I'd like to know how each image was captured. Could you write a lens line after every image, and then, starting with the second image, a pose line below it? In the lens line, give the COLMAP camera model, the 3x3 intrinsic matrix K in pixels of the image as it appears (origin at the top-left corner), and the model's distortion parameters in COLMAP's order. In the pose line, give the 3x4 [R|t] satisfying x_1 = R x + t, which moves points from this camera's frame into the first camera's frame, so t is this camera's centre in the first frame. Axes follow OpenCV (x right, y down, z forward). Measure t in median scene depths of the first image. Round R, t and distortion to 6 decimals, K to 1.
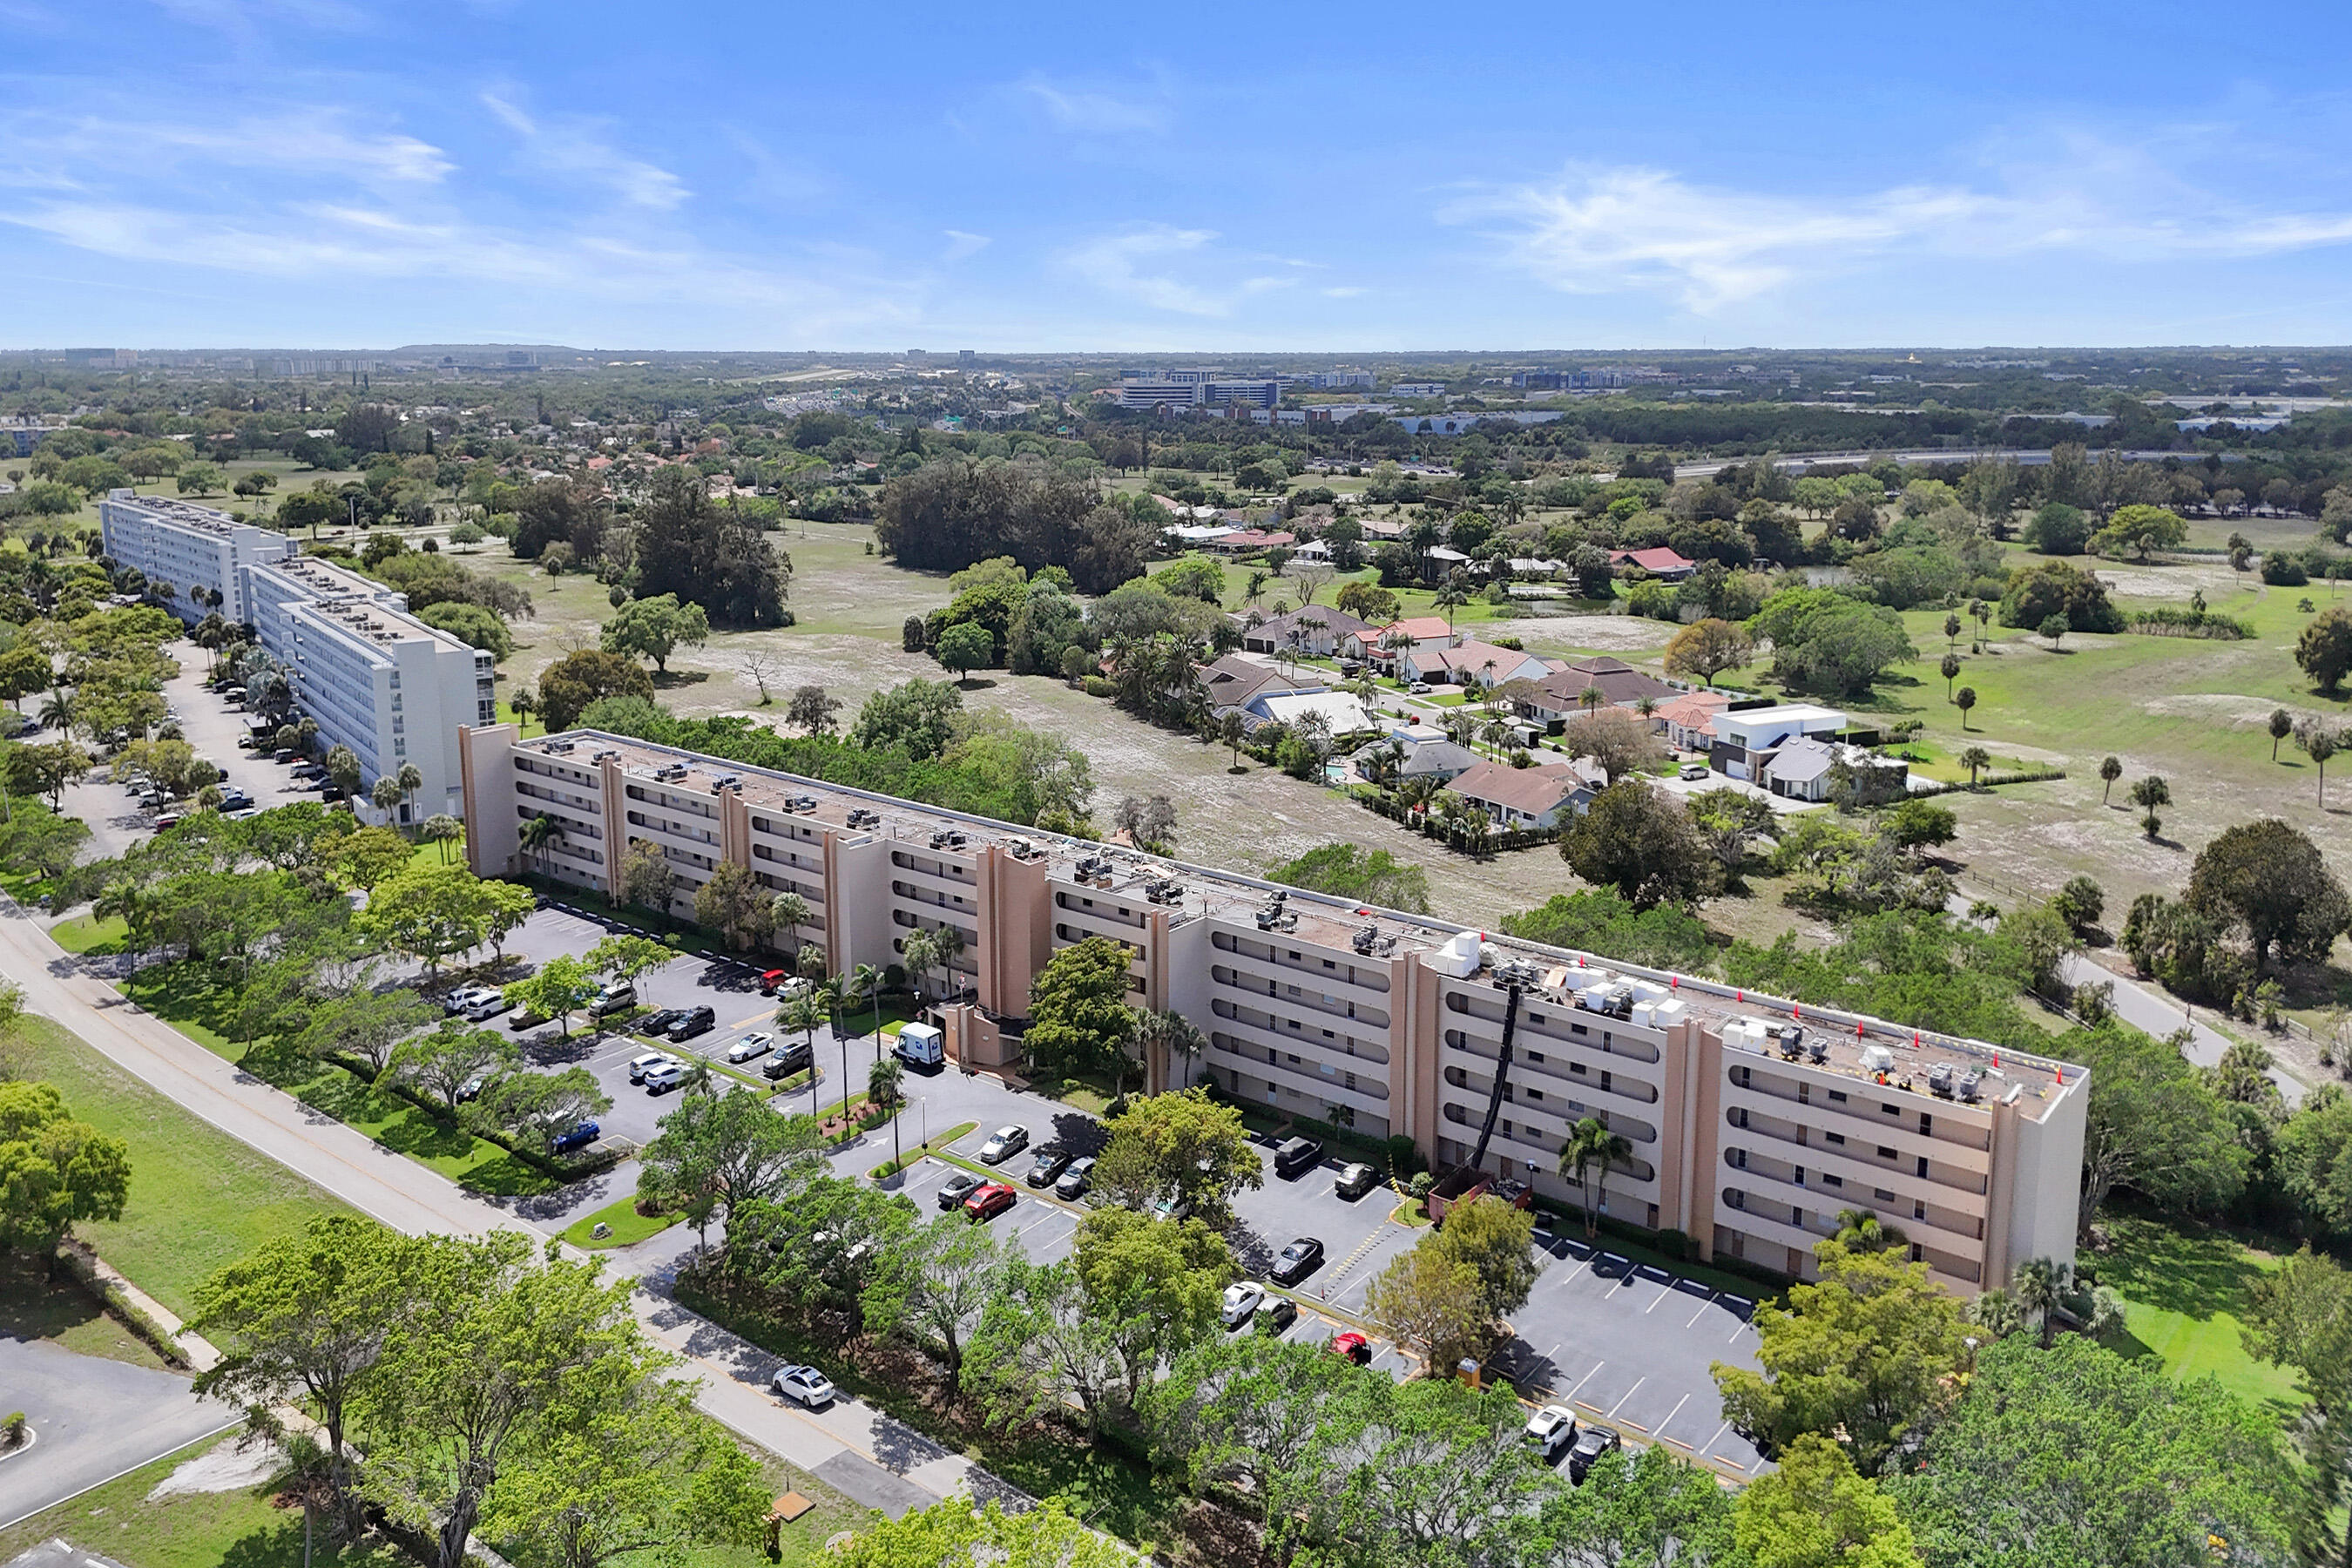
lens RADIAL K [[1764.3, 0, 1196.4], [0, 1764.3, 757.0], [0, 0, 1]] dist [0.101214, -0.104438]
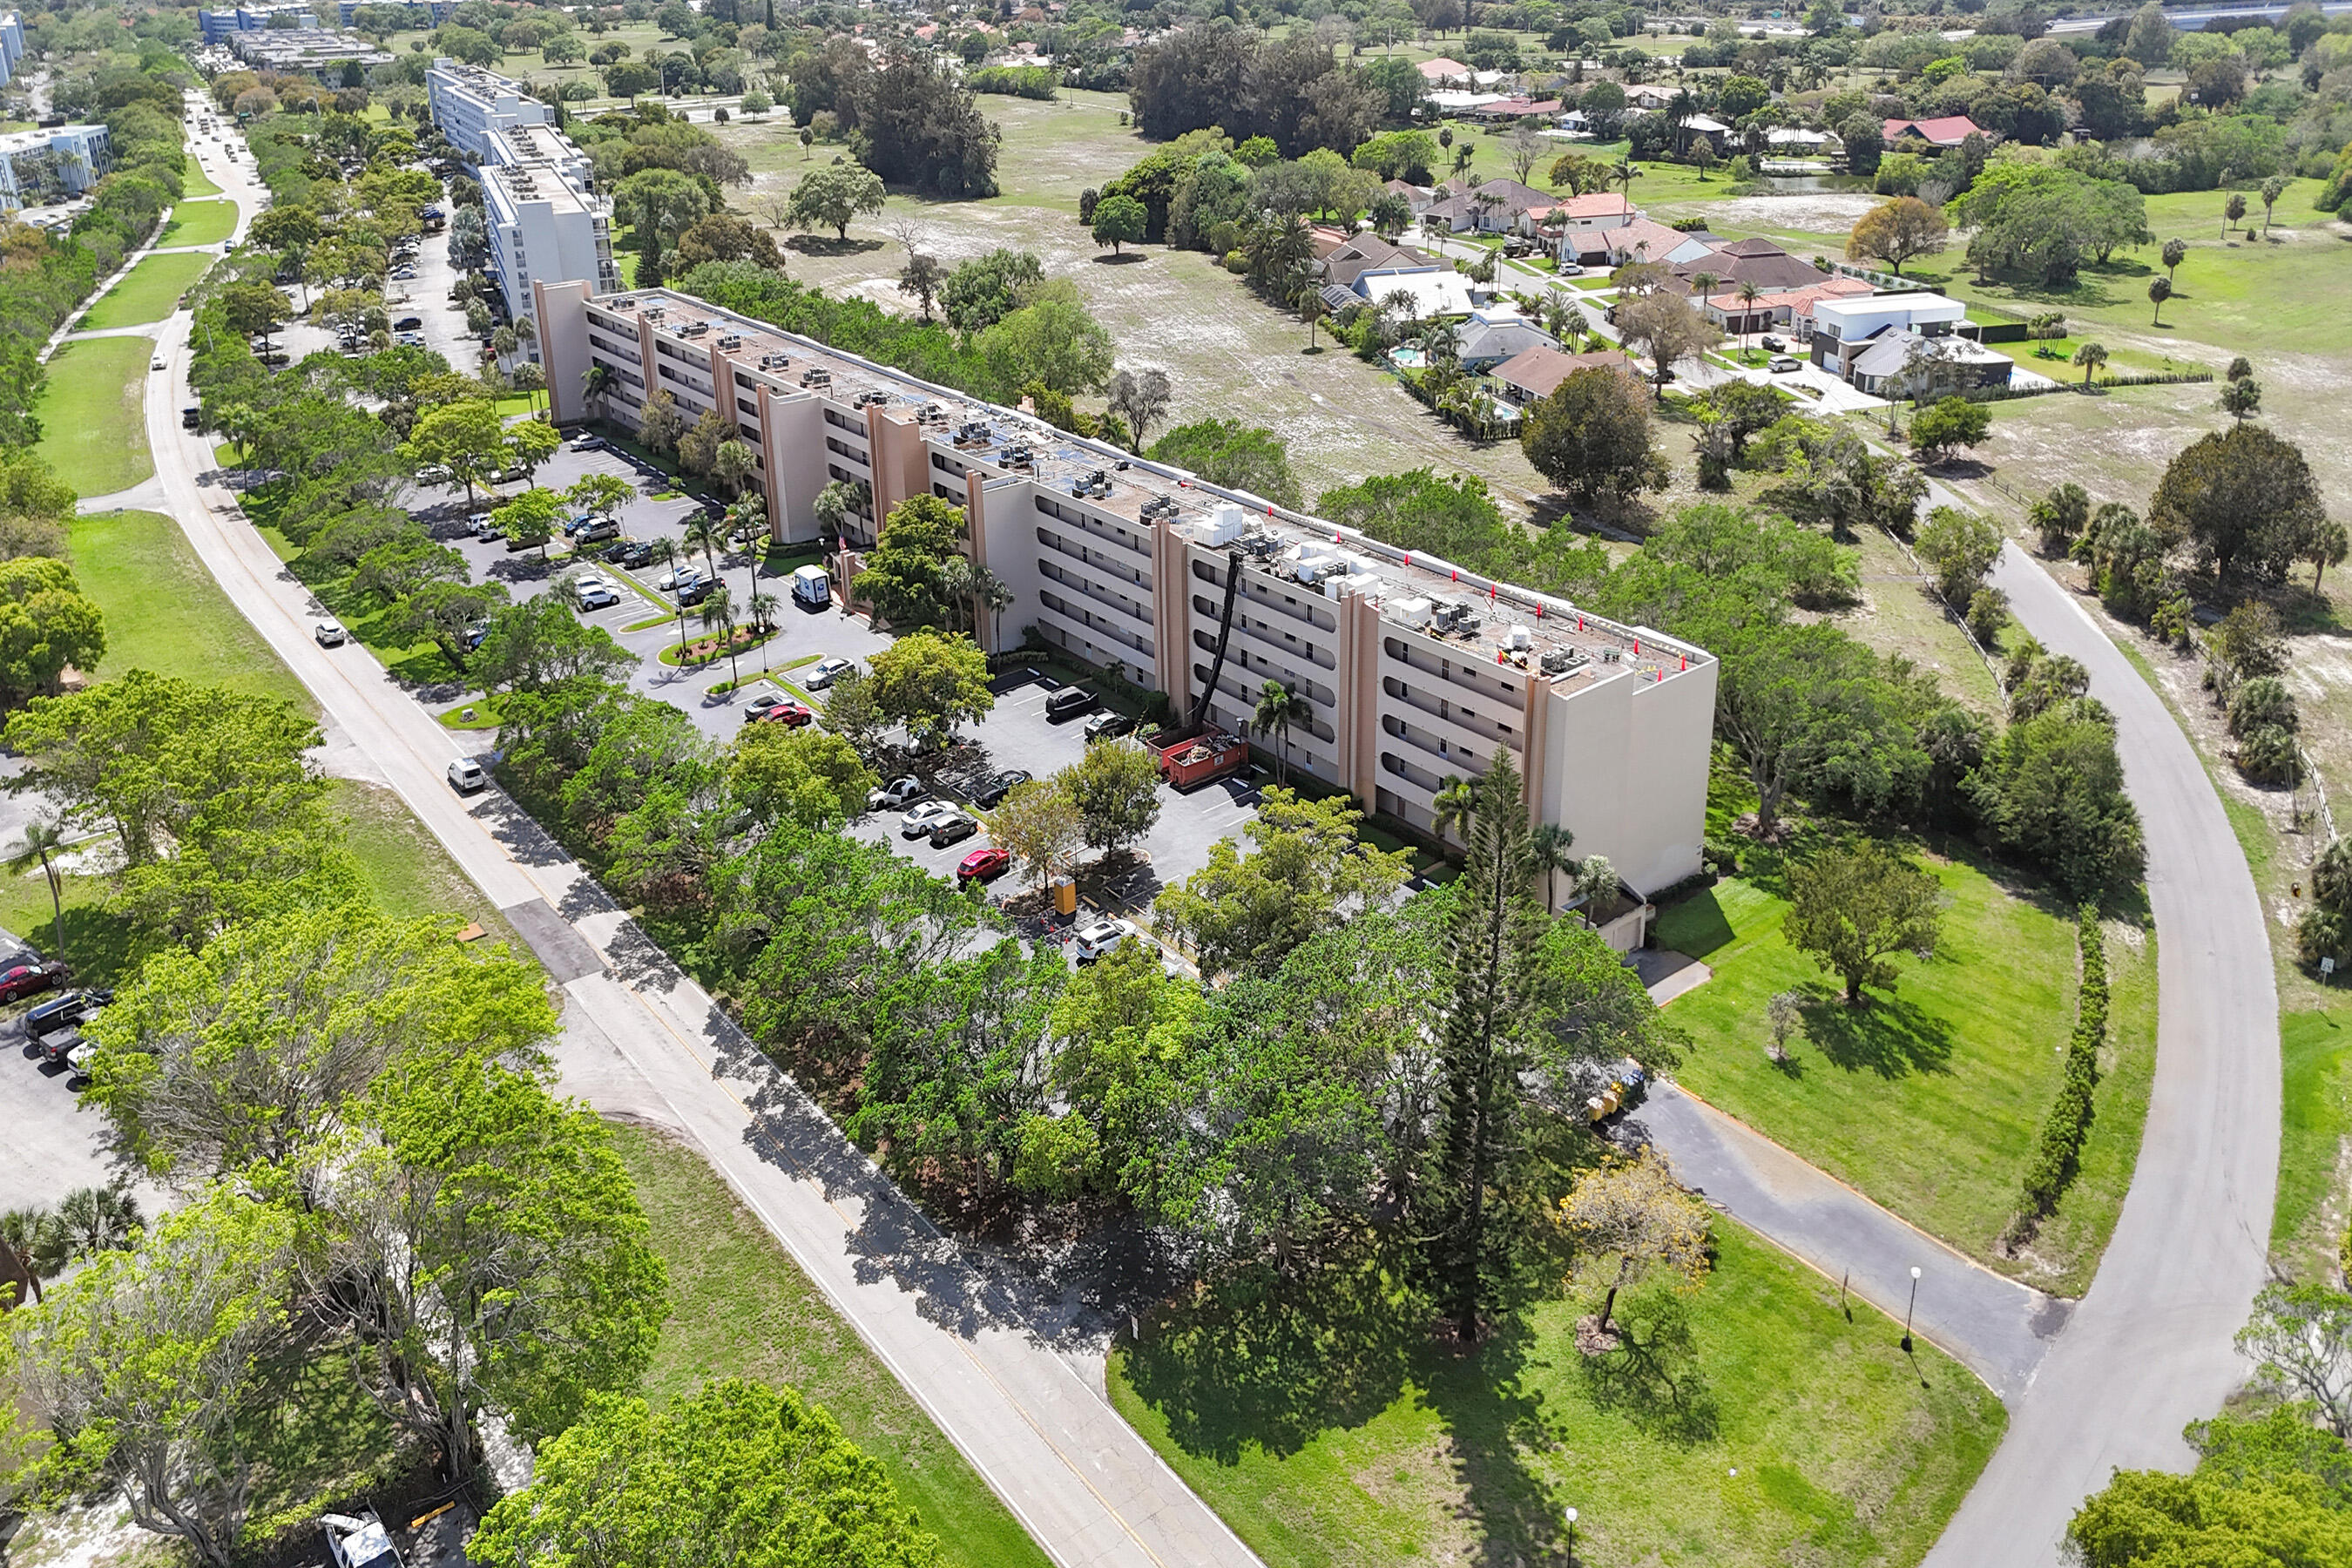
lens RADIAL K [[1786.4, 0, 1190.1], [0, 1786.4, 635.6], [0, 0, 1]] dist [0.084131, -0.086093]
pose [[0.973532, 0.065782, -0.218878, 0.210651], [-0.029685, 0.985966, 0.164287, 0.002837], [0.226613, -0.153441, 0.961822, -0.011024]]
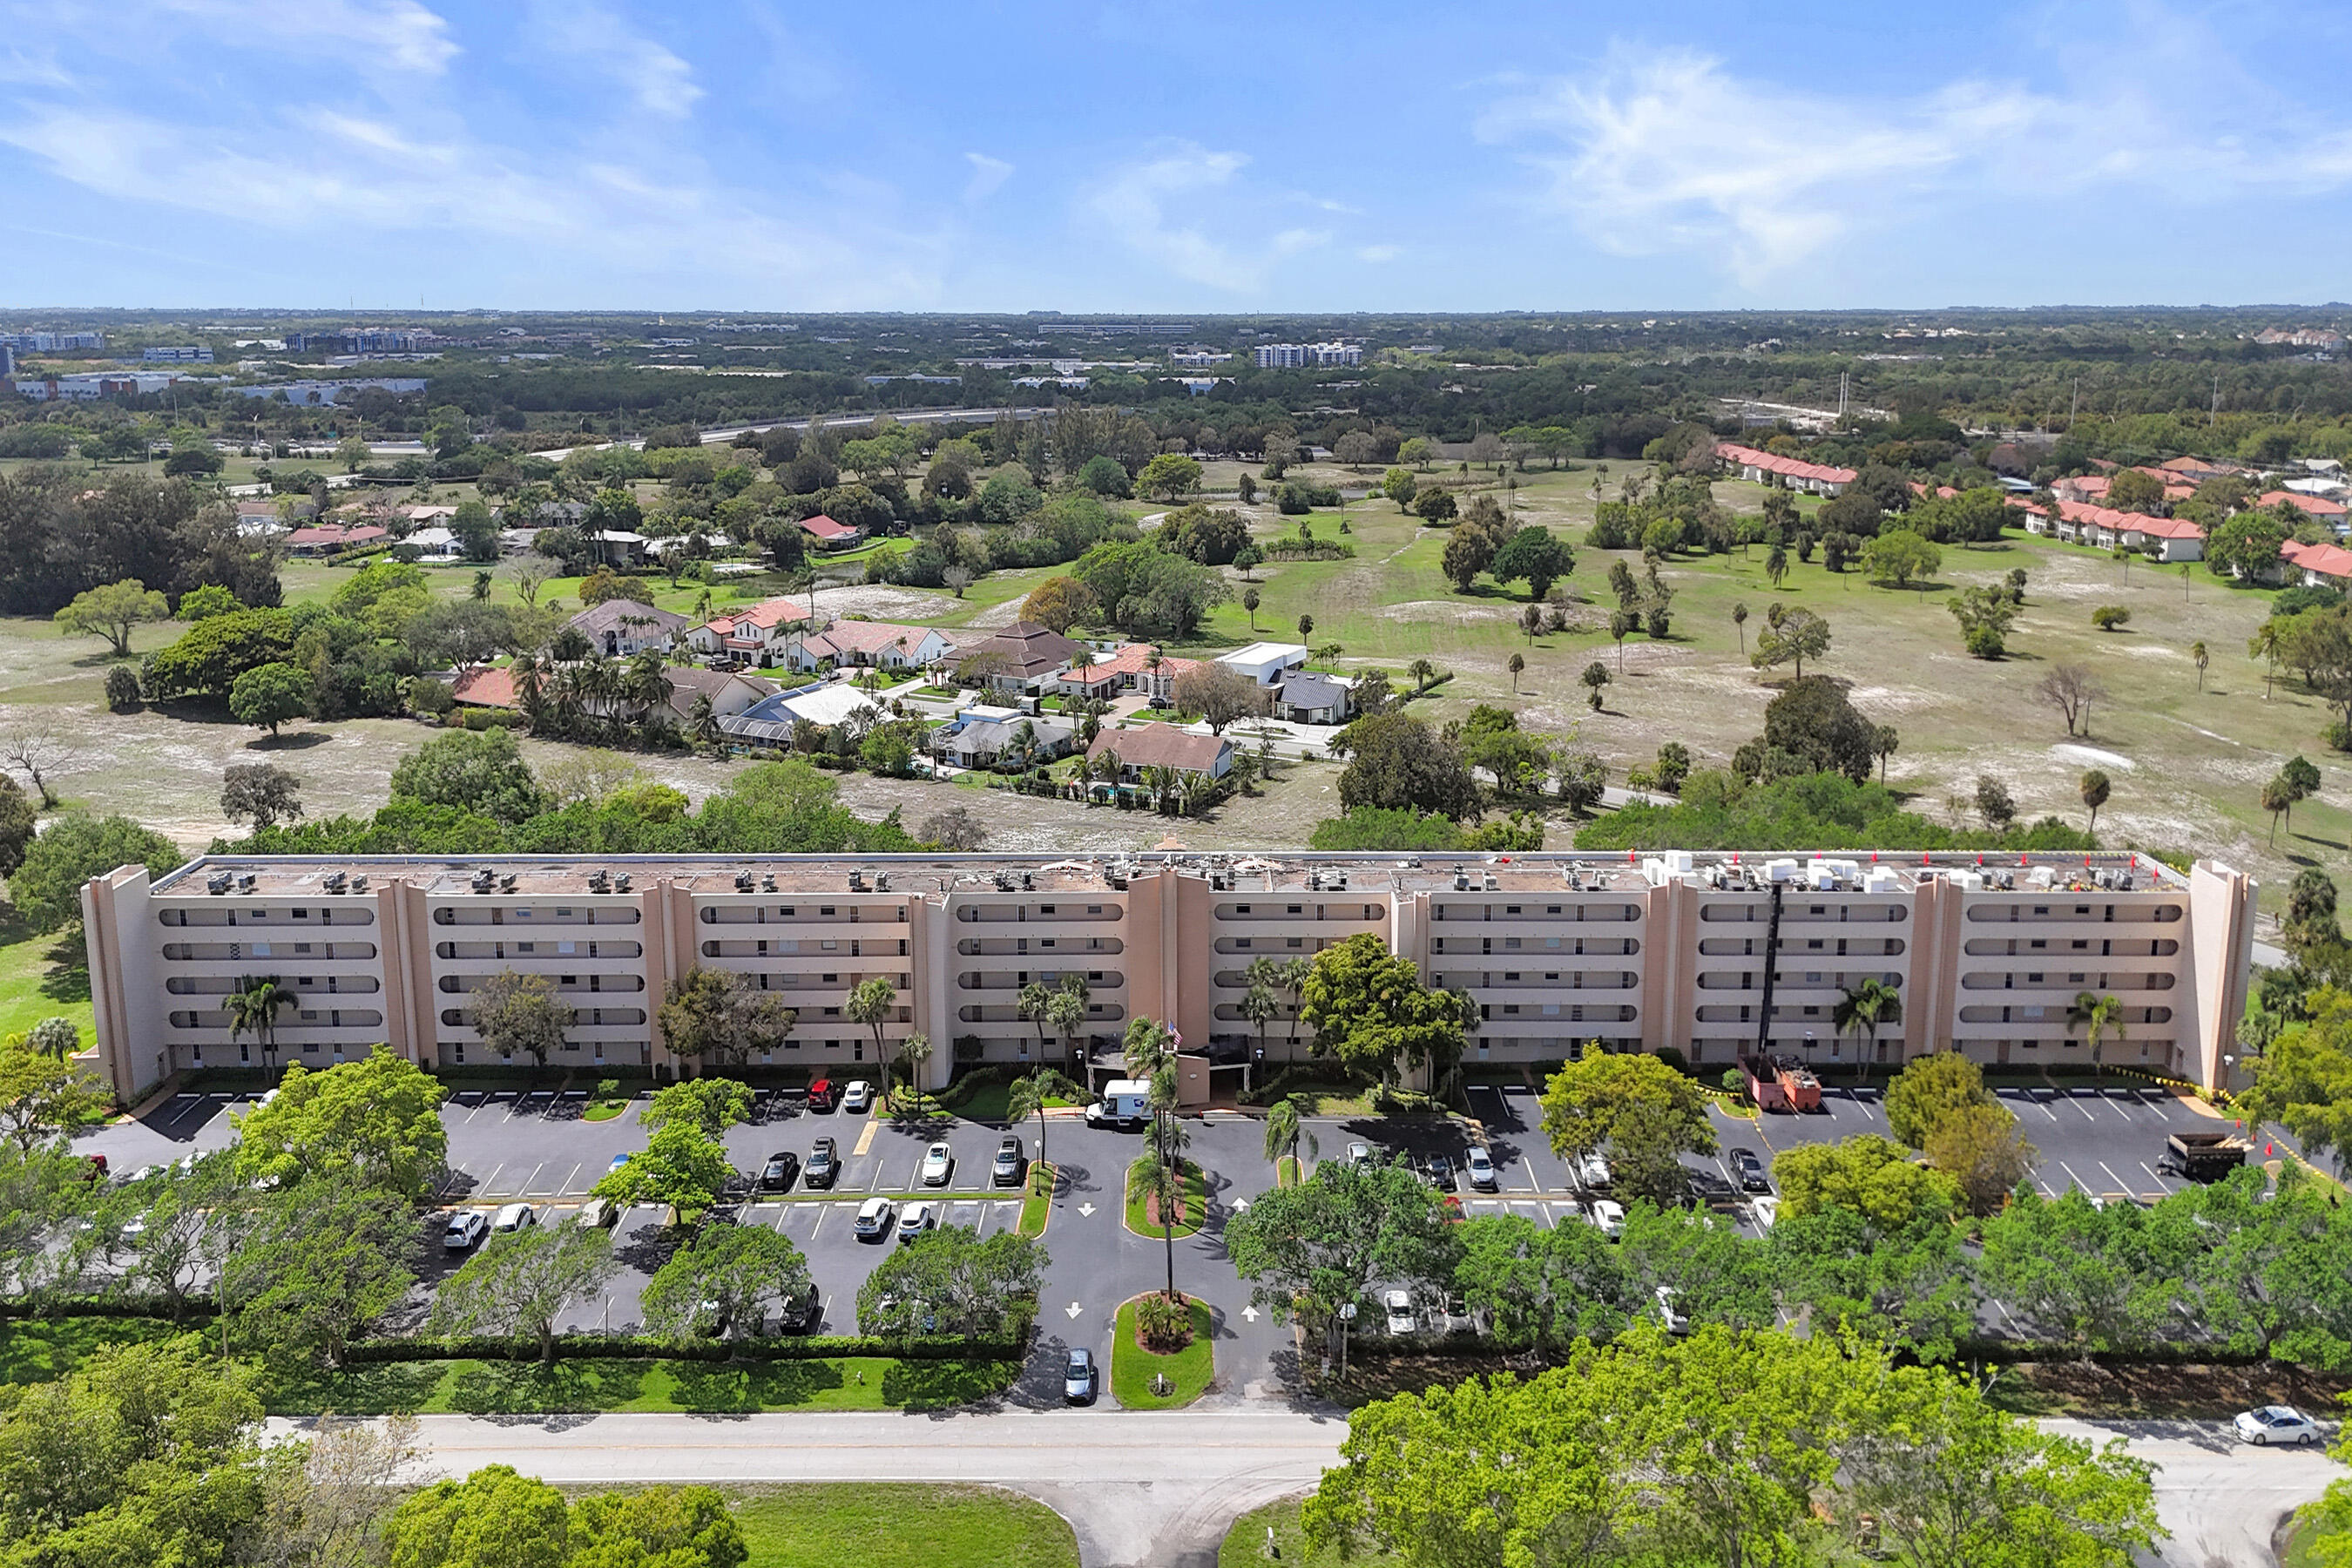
lens RADIAL K [[1810.8, 0, 1186.1], [0, 1810.8, 716.4], [0, 0, 1]] dist [0.104292, -0.122053]
pose [[0.778803, -0.137620, 0.611986, -0.443086], [0.141787, 0.989007, 0.041966, -0.042538], [-0.611034, 0.054089, 0.789755, 0.167965]]
